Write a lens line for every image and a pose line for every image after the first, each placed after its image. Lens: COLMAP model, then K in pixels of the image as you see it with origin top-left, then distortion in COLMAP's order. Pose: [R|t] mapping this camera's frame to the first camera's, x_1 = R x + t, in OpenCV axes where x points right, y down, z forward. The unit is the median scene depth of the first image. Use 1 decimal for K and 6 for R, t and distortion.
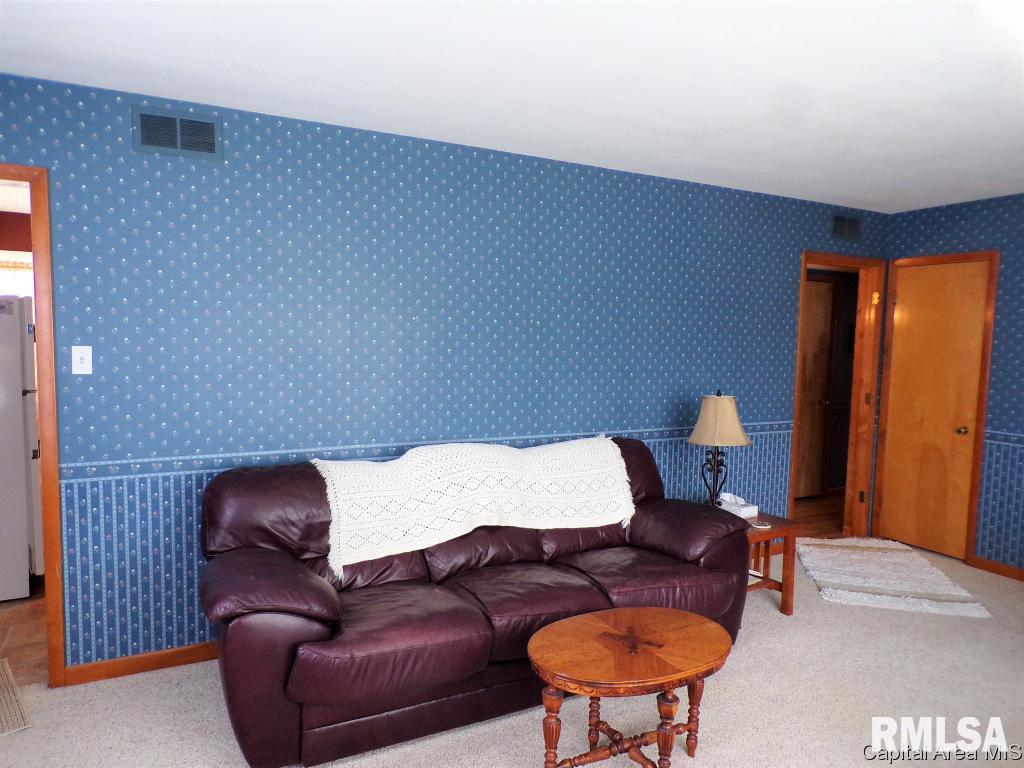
lens RADIAL K [[682.3, 0, 512.0], [0, 682.3, 384.0], [0, 0, 1]] dist [0.033876, -0.000534]
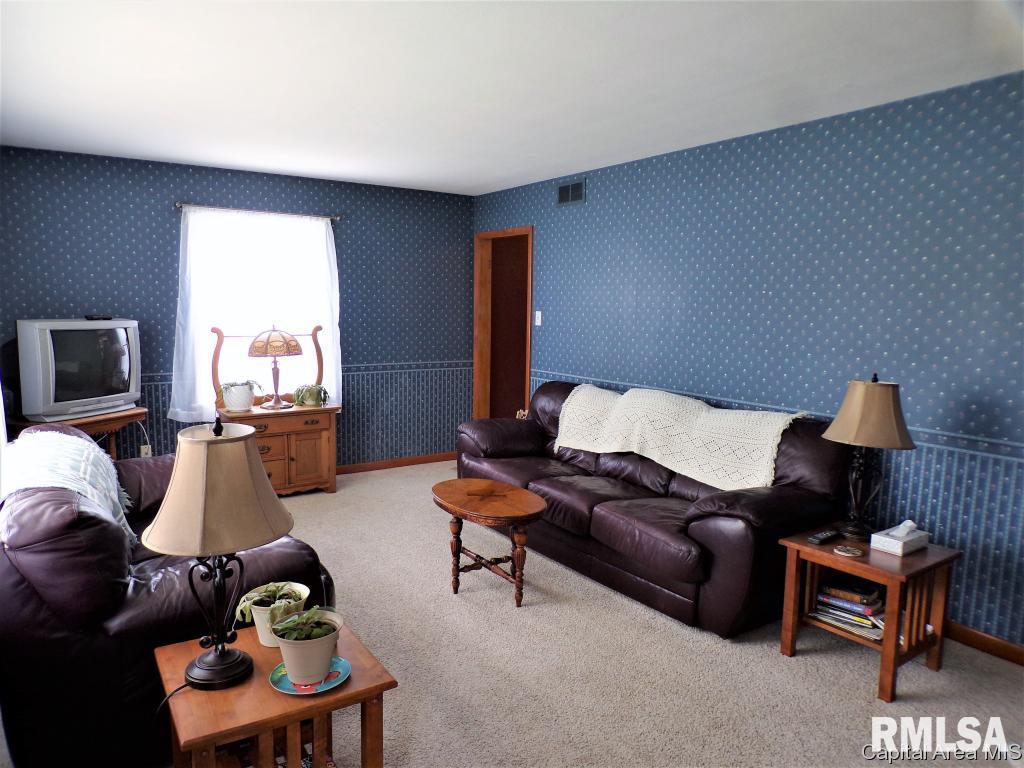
lens RADIAL K [[682.3, 0, 512.0], [0, 682.3, 384.0], [0, 0, 1]] dist [0.033876, -0.000534]
pose [[0.144192, 0.106957, -0.983752, 1.075620], [-0.083813, 0.991889, 0.095557, -0.023190], [0.985994, 0.068672, 0.151987, 0.510047]]
